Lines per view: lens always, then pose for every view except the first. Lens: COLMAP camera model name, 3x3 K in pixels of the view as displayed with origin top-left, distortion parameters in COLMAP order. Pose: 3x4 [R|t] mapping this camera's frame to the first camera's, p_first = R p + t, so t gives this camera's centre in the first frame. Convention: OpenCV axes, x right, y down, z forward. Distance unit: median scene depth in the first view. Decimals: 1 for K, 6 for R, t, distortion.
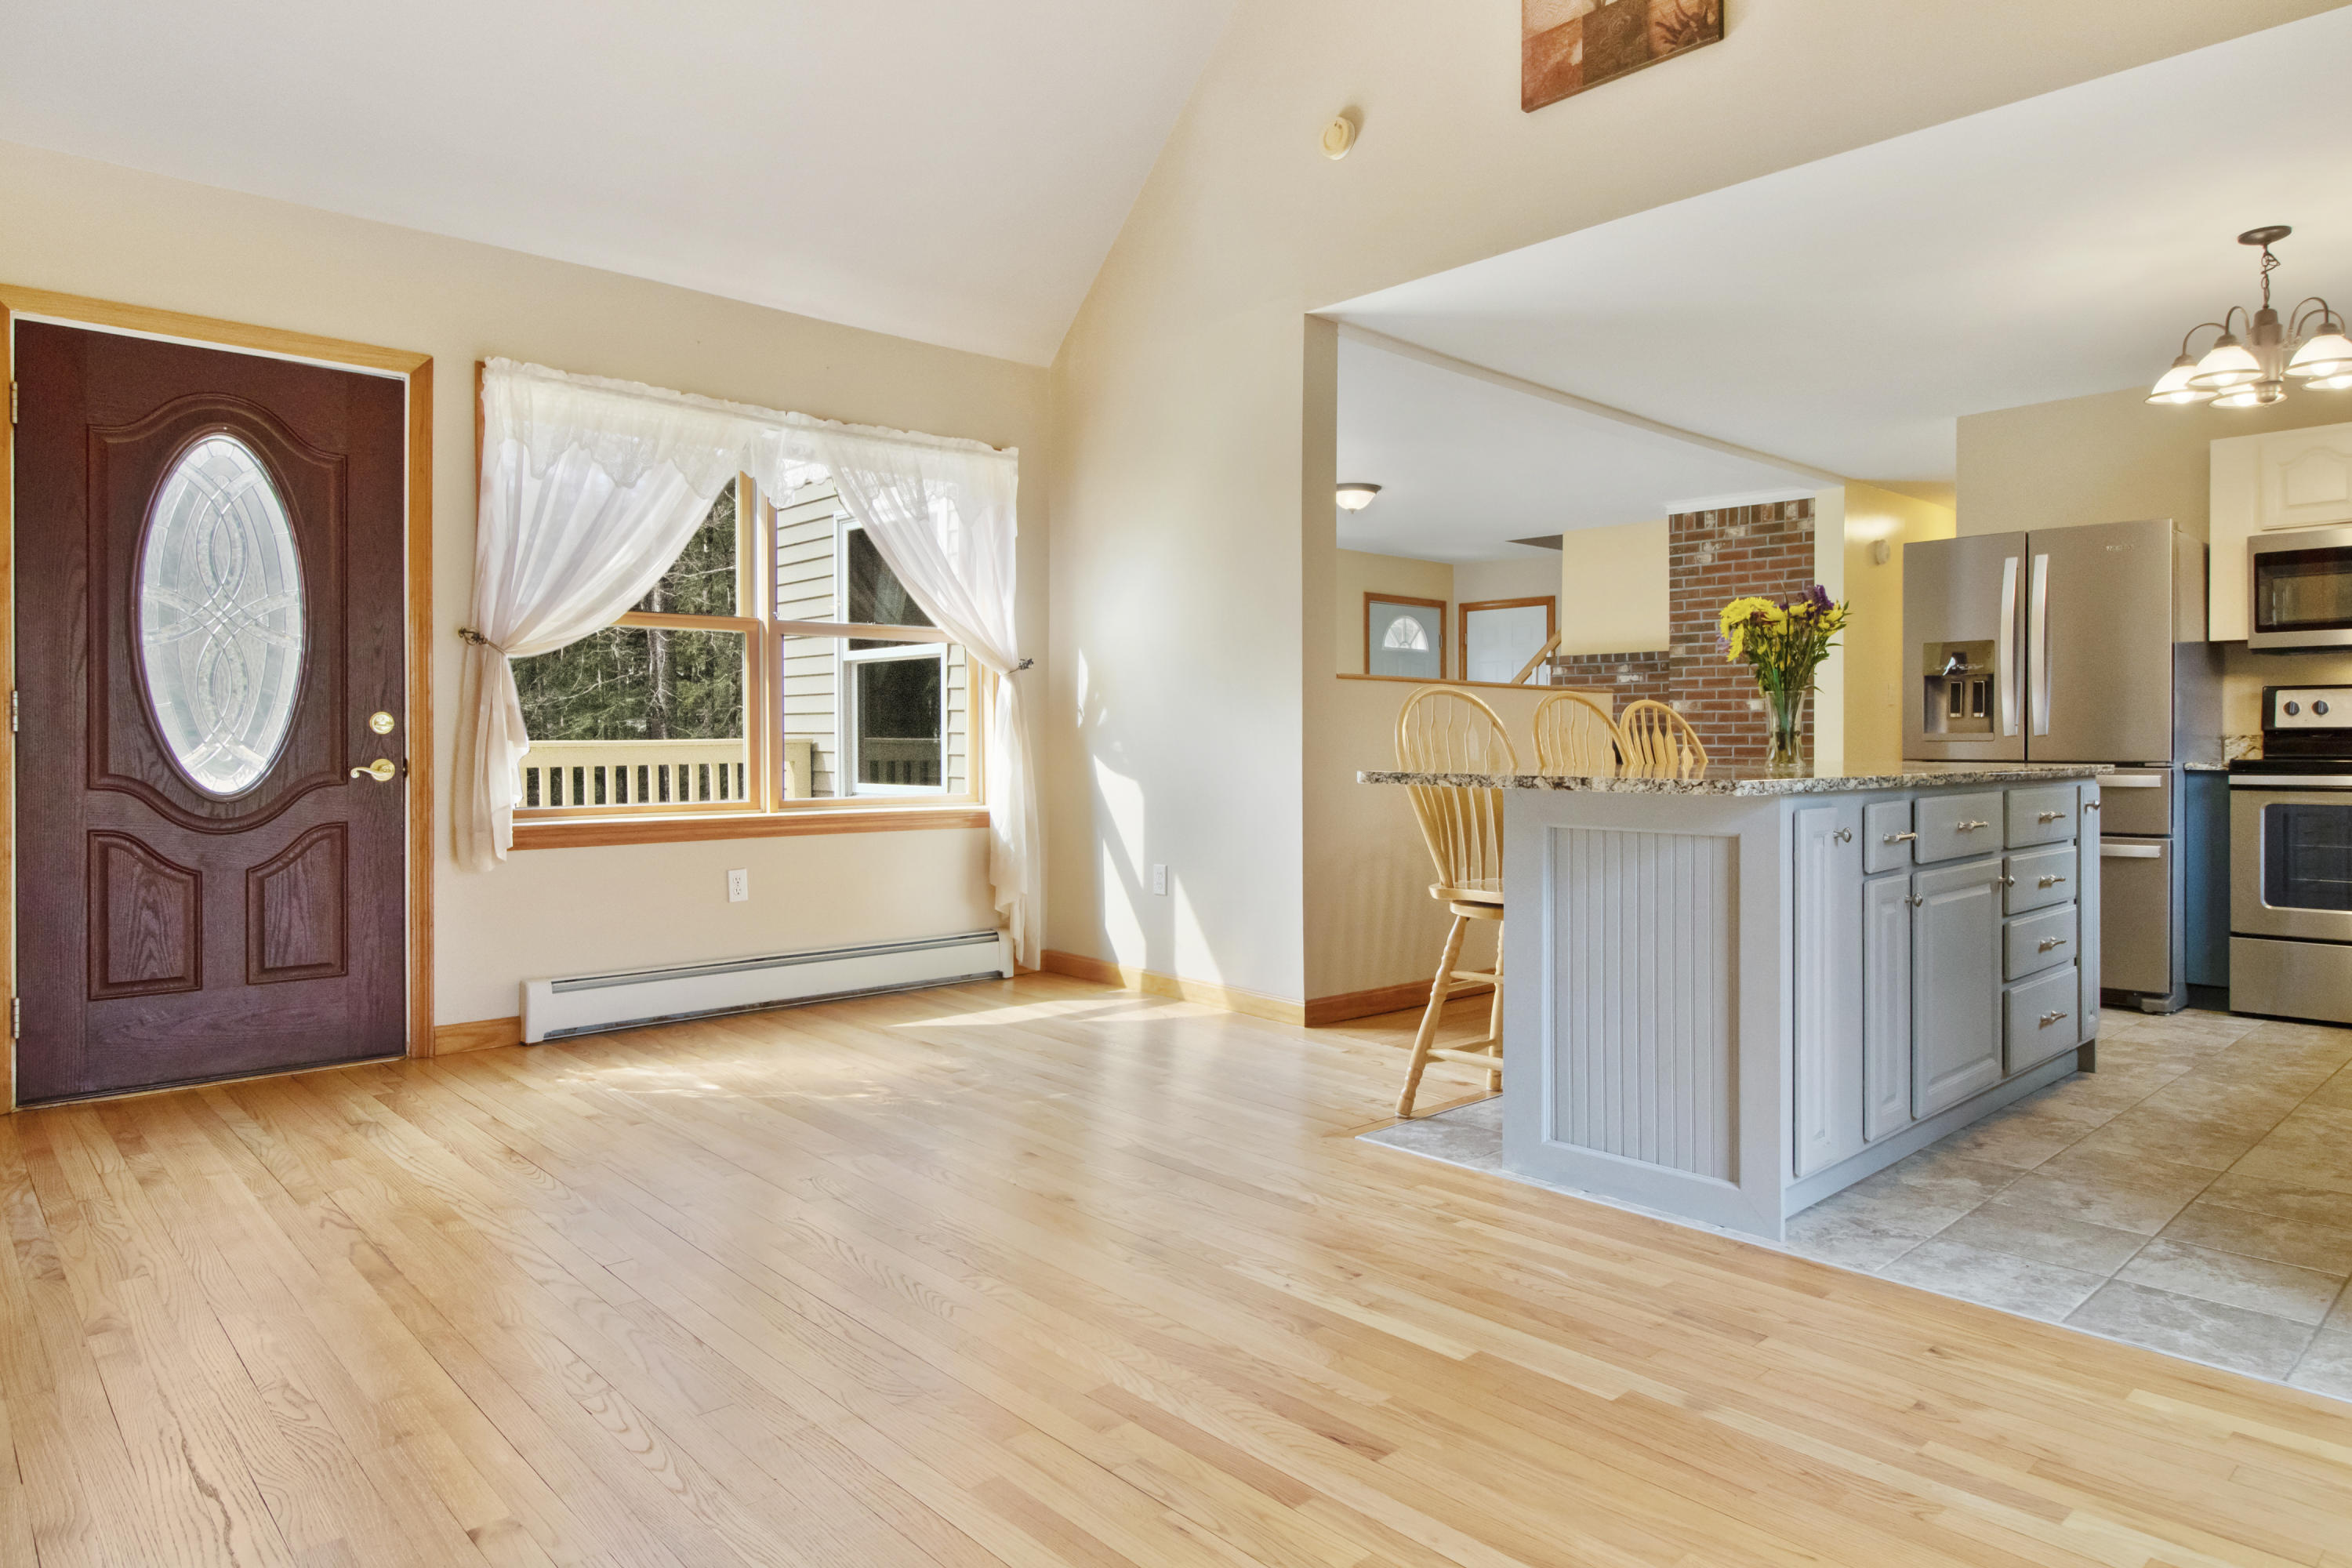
lens RADIAL K [[1421.7, 0, 1172.7], [0, 1421.7, 737.1], [0, 0, 1]] dist [0.003530, -0.005298]
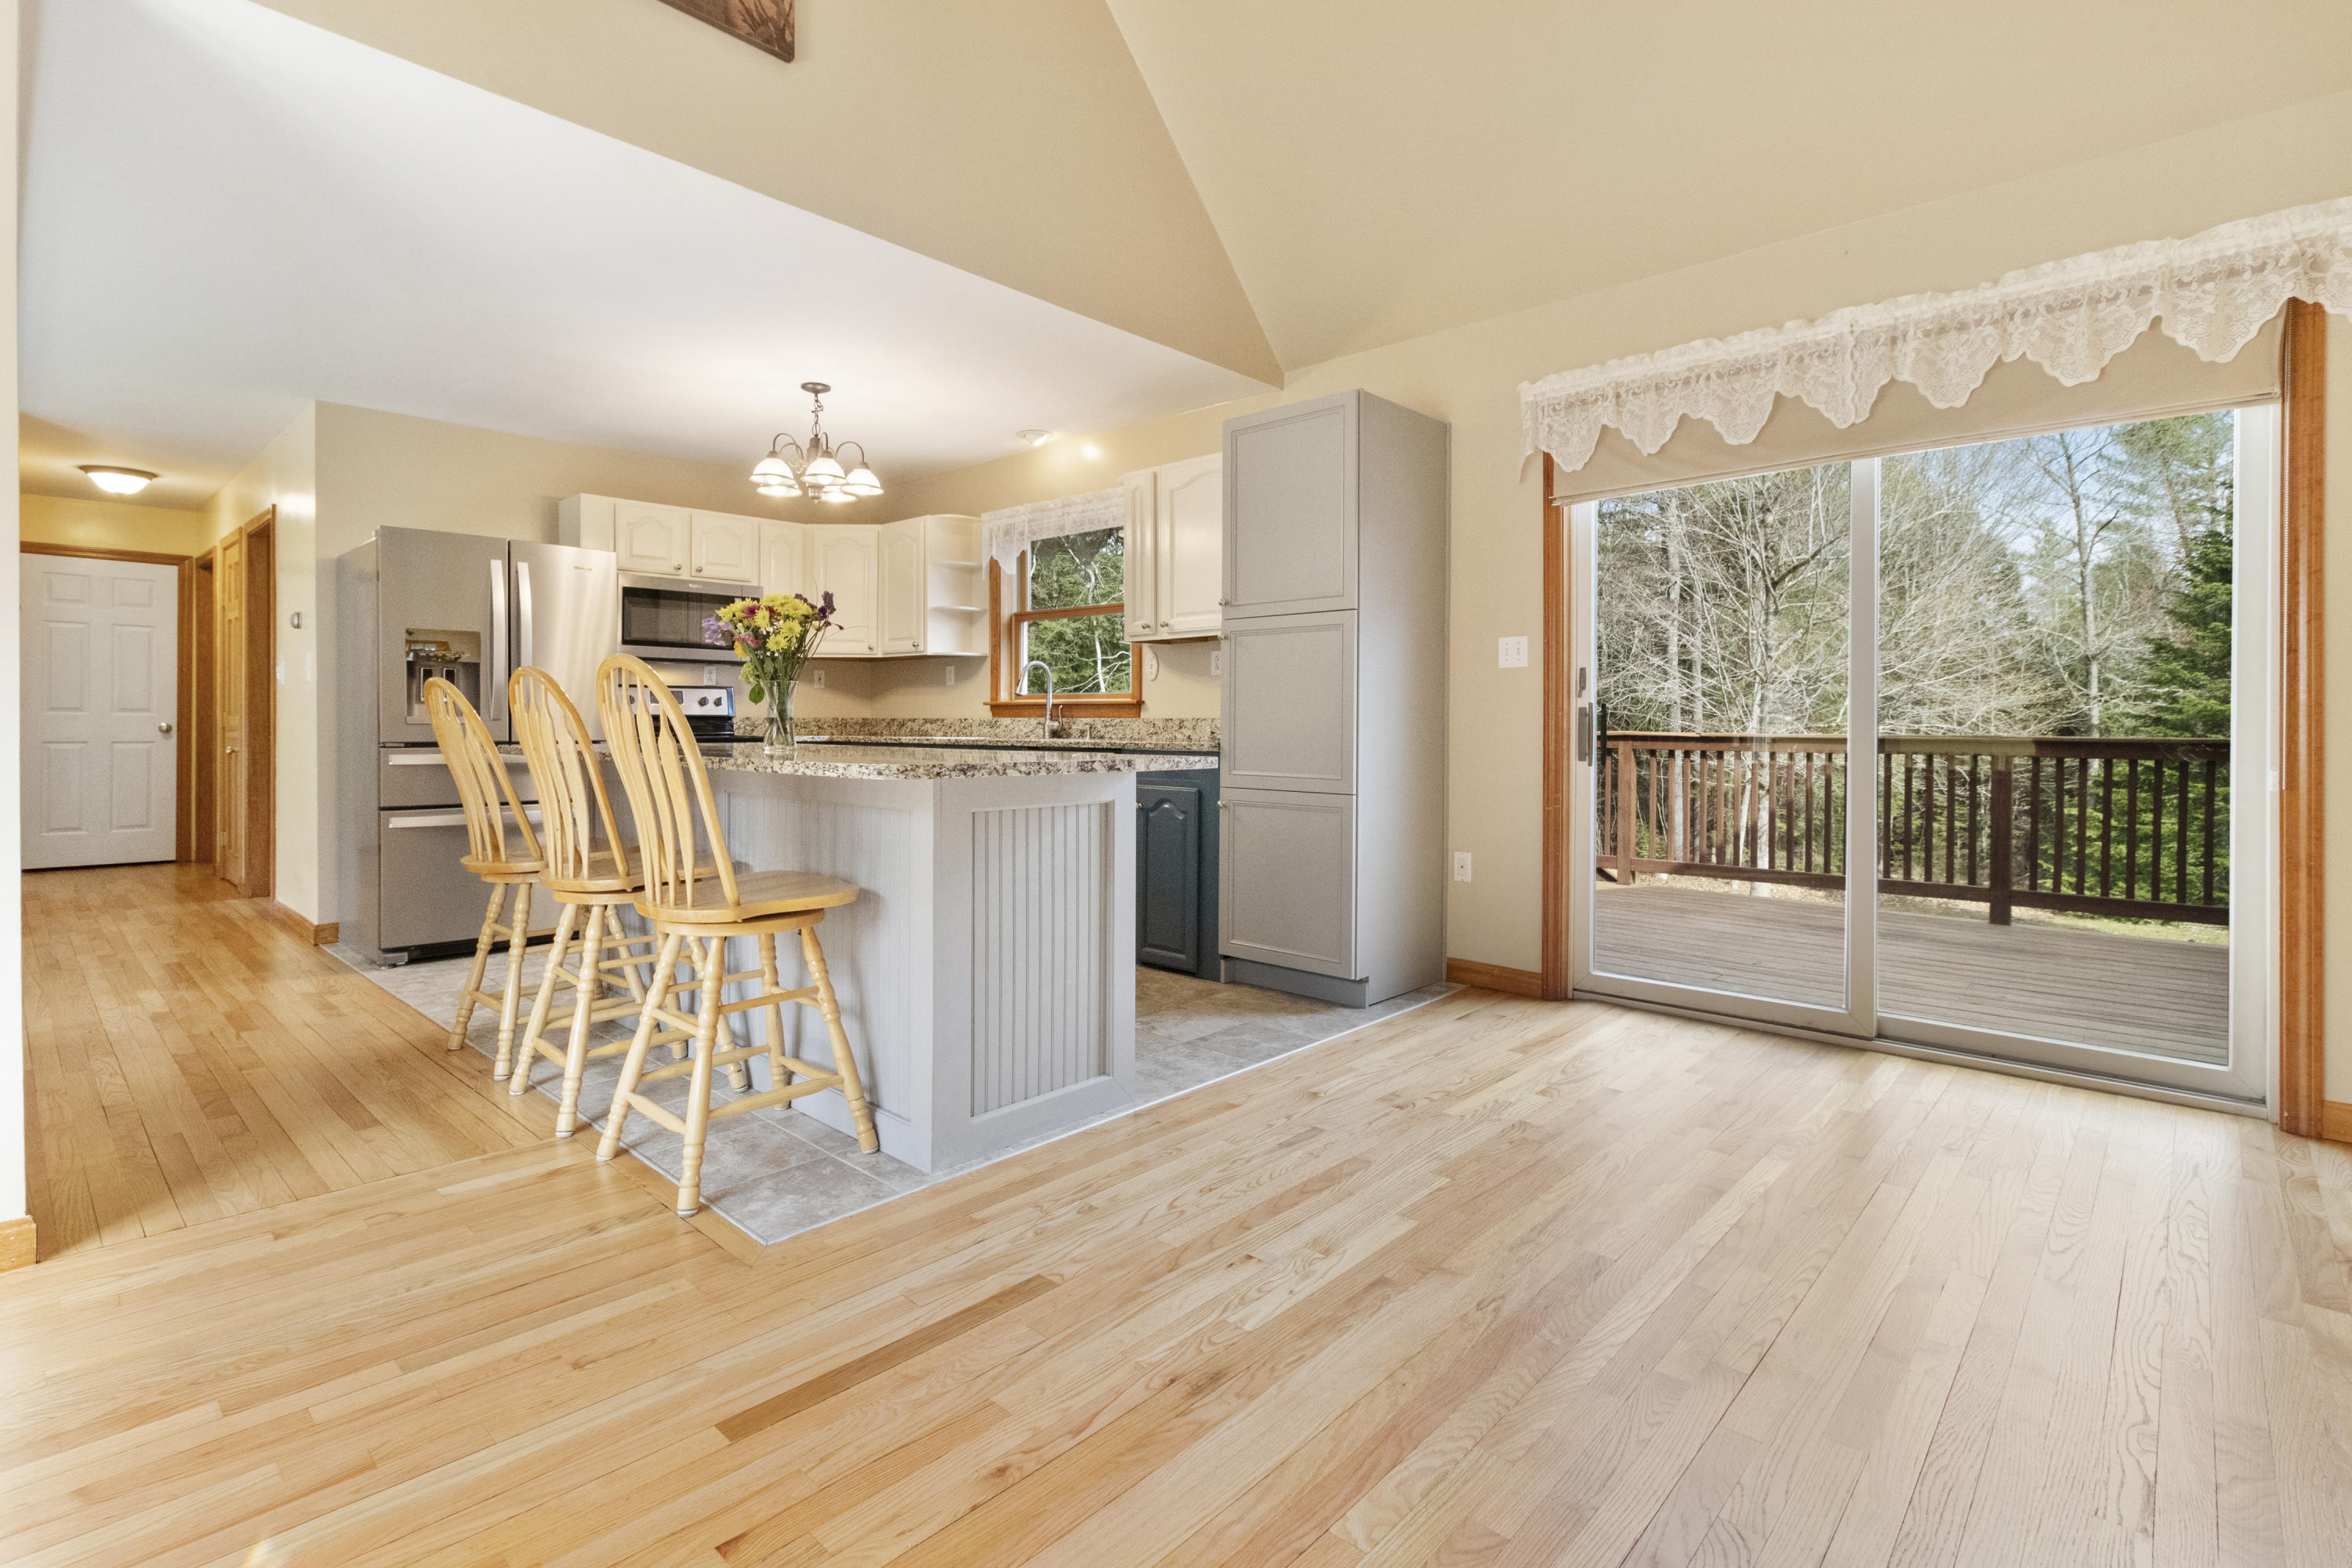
lens RADIAL K [[1085.2, 0, 1171.5], [0, 1085.2, 726.8], [0, 0, 1]] dist [0.000397, 0.000301]
pose [[-0.080074, -0.002277, 0.996786, -0.303905], [-0.006538, 0.999977, 0.001759, 0.000451], [-0.996768, -0.006376, -0.080087, 0.537574]]
